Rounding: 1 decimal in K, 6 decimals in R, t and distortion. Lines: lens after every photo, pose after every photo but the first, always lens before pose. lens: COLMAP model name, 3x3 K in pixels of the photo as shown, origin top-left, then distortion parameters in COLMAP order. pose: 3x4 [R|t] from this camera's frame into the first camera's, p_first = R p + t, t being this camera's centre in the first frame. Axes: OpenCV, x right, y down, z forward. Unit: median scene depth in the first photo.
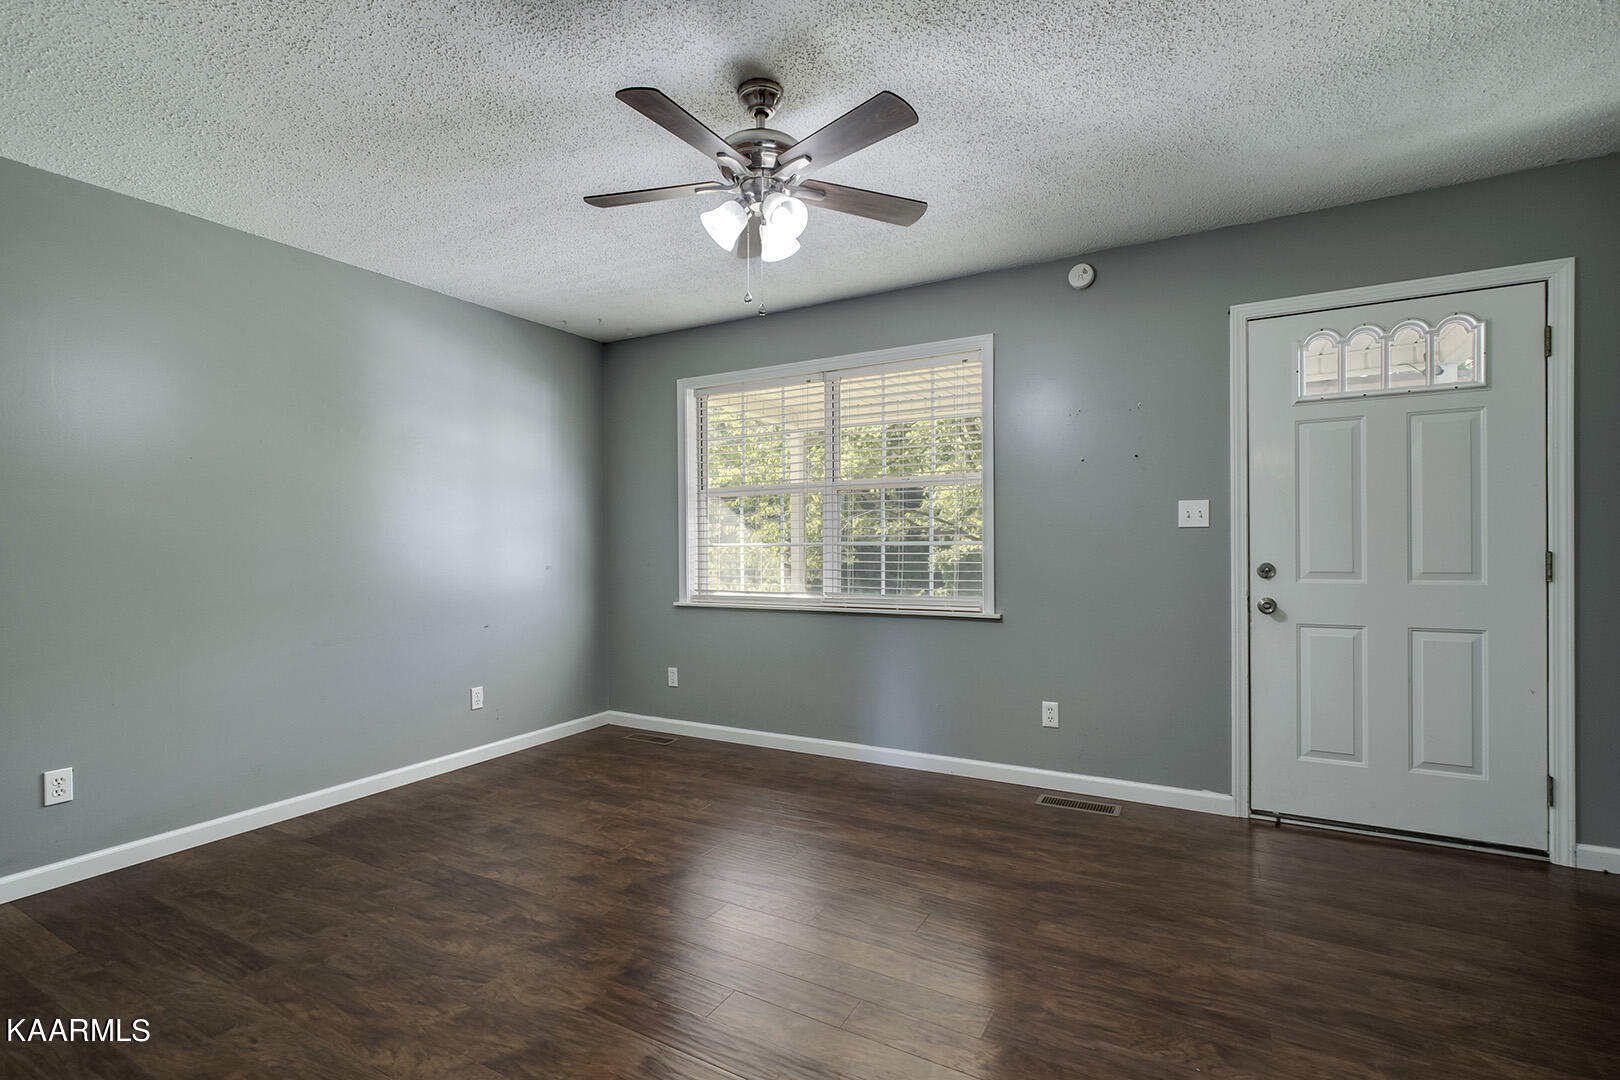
lens RADIAL K [[746.2, 0, 812.5], [0, 746.2, 549.2], [0, 0, 1]] dist [-0.011600, 0.004315]
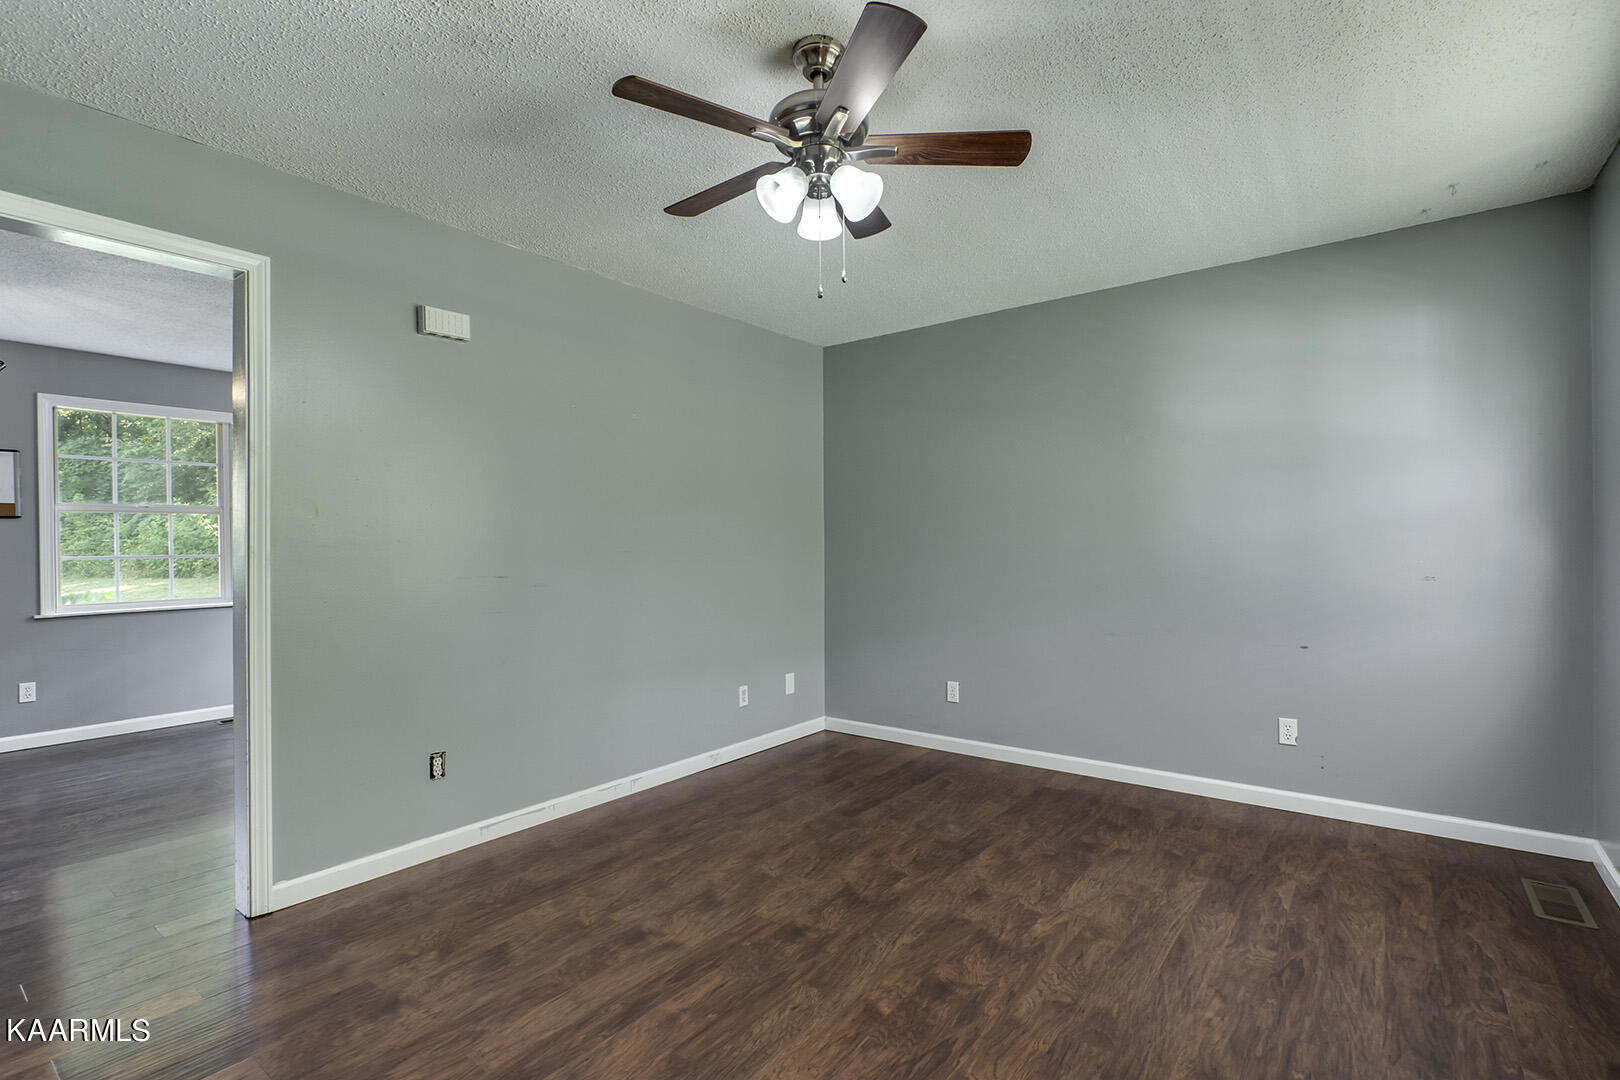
lens RADIAL K [[746.2, 0, 811.7], [0, 746.2, 545.1], [0, 0, 1]] dist [-0.011600, 0.004315]
pose [[-0.138017, 0.004957, -0.990417, 0.606215], [-0.000505, 0.999987, 0.005075, -0.016043], [0.990430, 0.001201, -0.138012, 0.817537]]
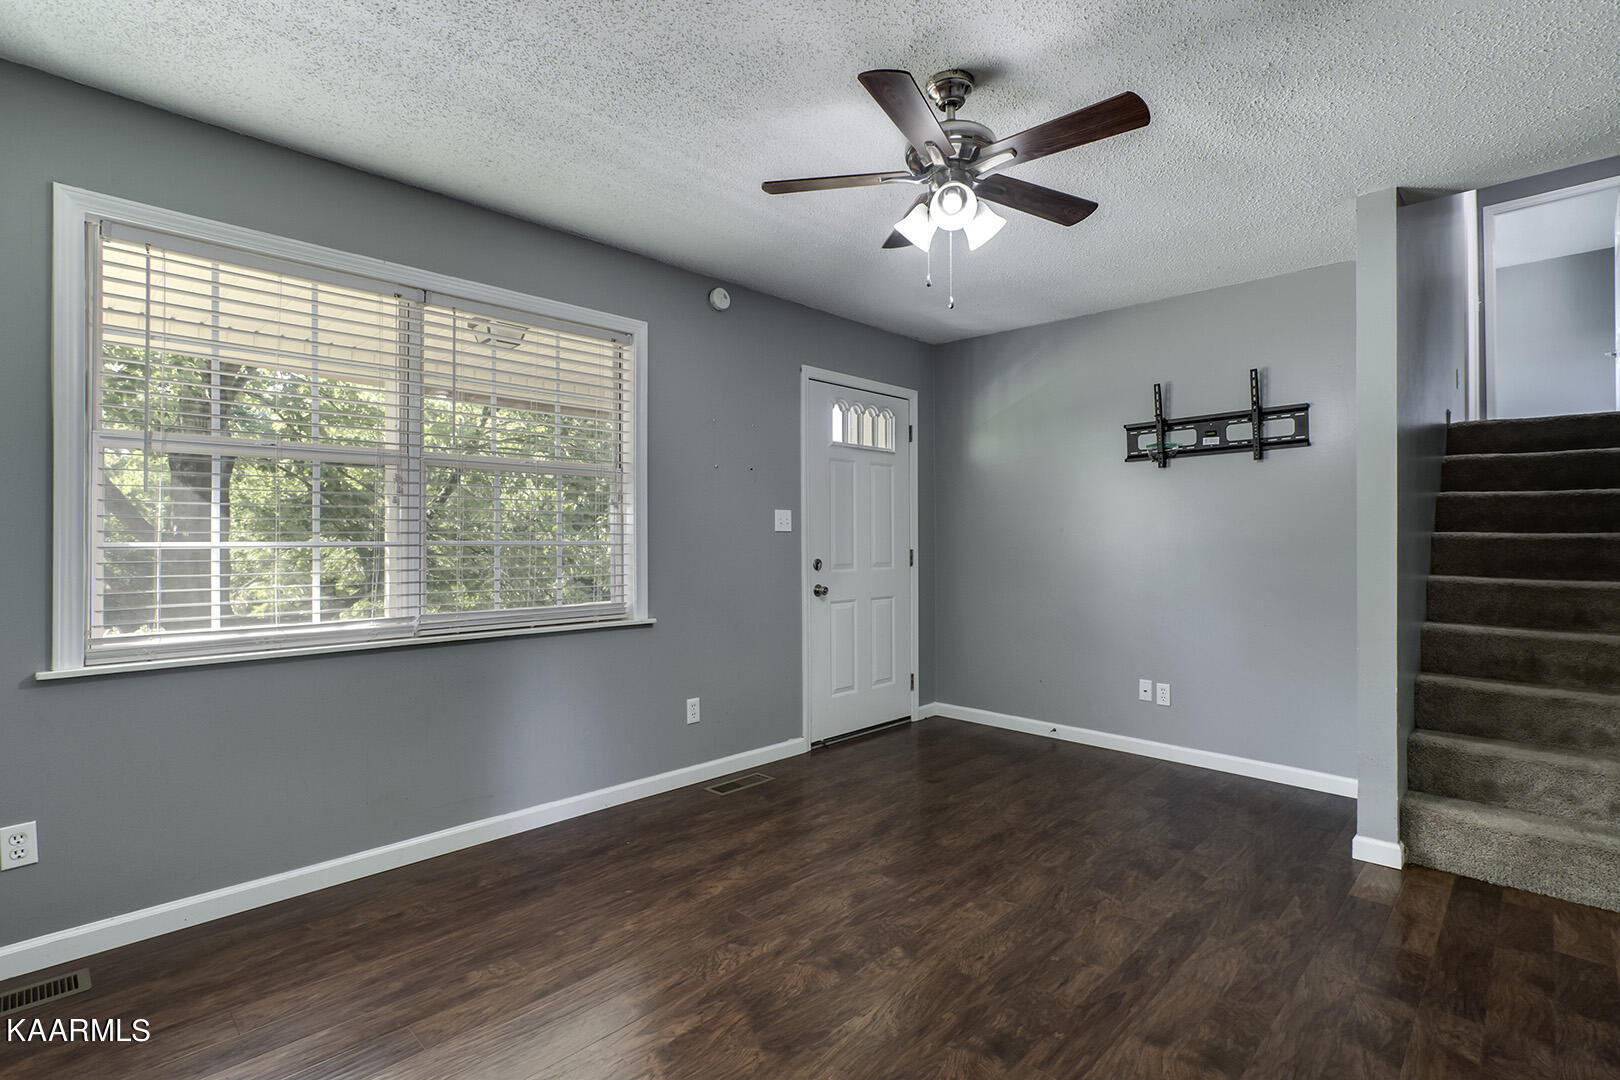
lens RADIAL K [[772.6, 0, 804.7], [0, 772.6, 535.4], [0, 0, 1]] dist [-0.011124, 0.001475]
pose [[0.255777, 0.013704, 0.966639, -0.800468], [0.007626, 0.999840, -0.016192, -0.001797], [-0.966706, 0.011513, 0.255632, 0.682811]]
